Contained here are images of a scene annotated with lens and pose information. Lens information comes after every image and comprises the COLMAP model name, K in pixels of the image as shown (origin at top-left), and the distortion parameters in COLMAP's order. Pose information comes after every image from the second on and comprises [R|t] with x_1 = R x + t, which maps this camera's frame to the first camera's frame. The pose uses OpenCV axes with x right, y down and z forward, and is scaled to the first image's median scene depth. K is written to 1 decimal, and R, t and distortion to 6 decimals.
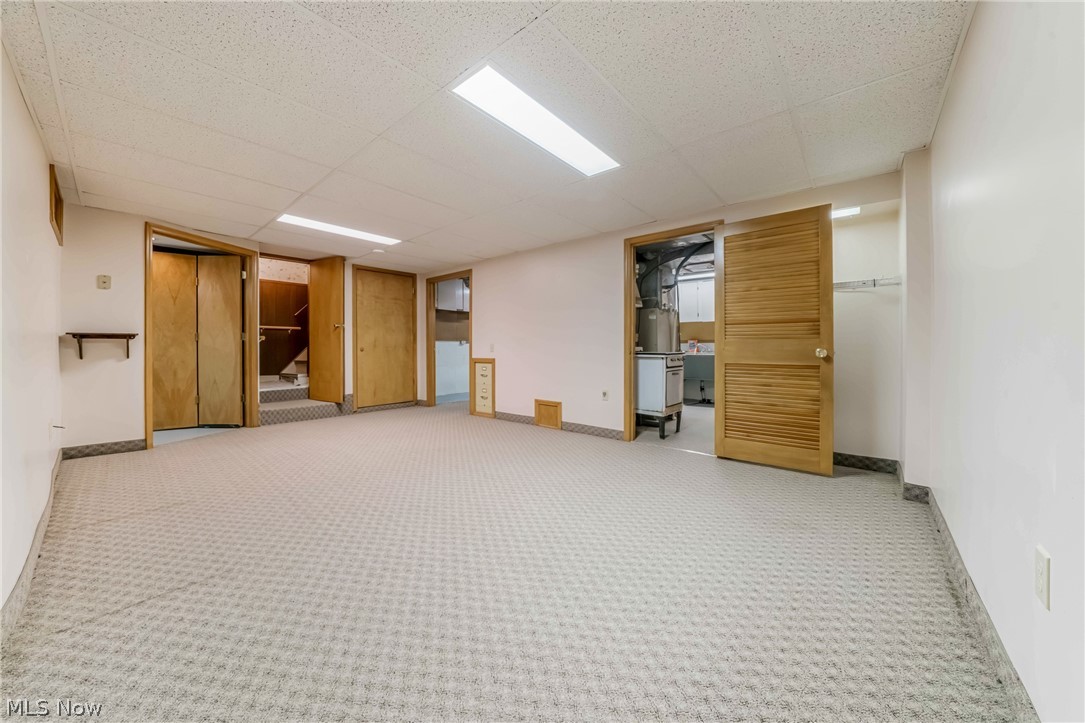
lens RADIAL K [[375.0, 0, 537.2], [0, 375.0, 350.6], [0, 0, 1]] dist [-0.011169, 0.001419]
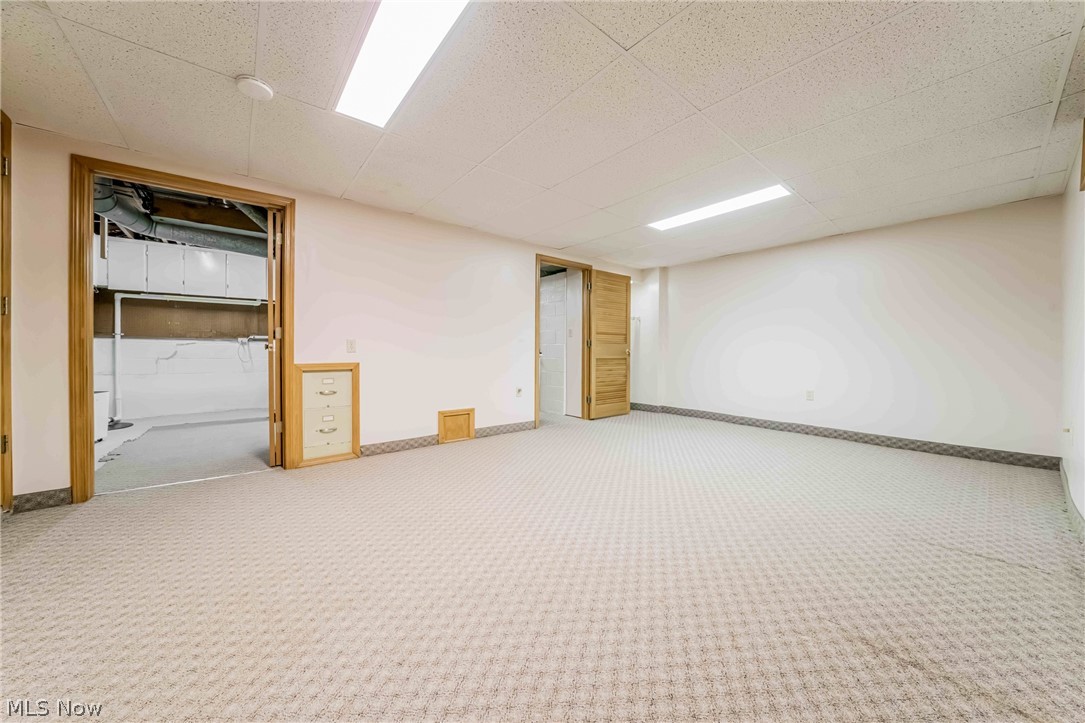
lens RADIAL K [[375.0, 0, 535.8], [0, 375.0, 357.3], [0, 0, 1]] dist [-0.011169, 0.001419]
pose [[0.169363, -0.013504, 0.985461, -1.276683], [0.003605, 0.999908, 0.013083, 0.009061], [-0.985547, 0.001337, 0.169396, 1.134621]]
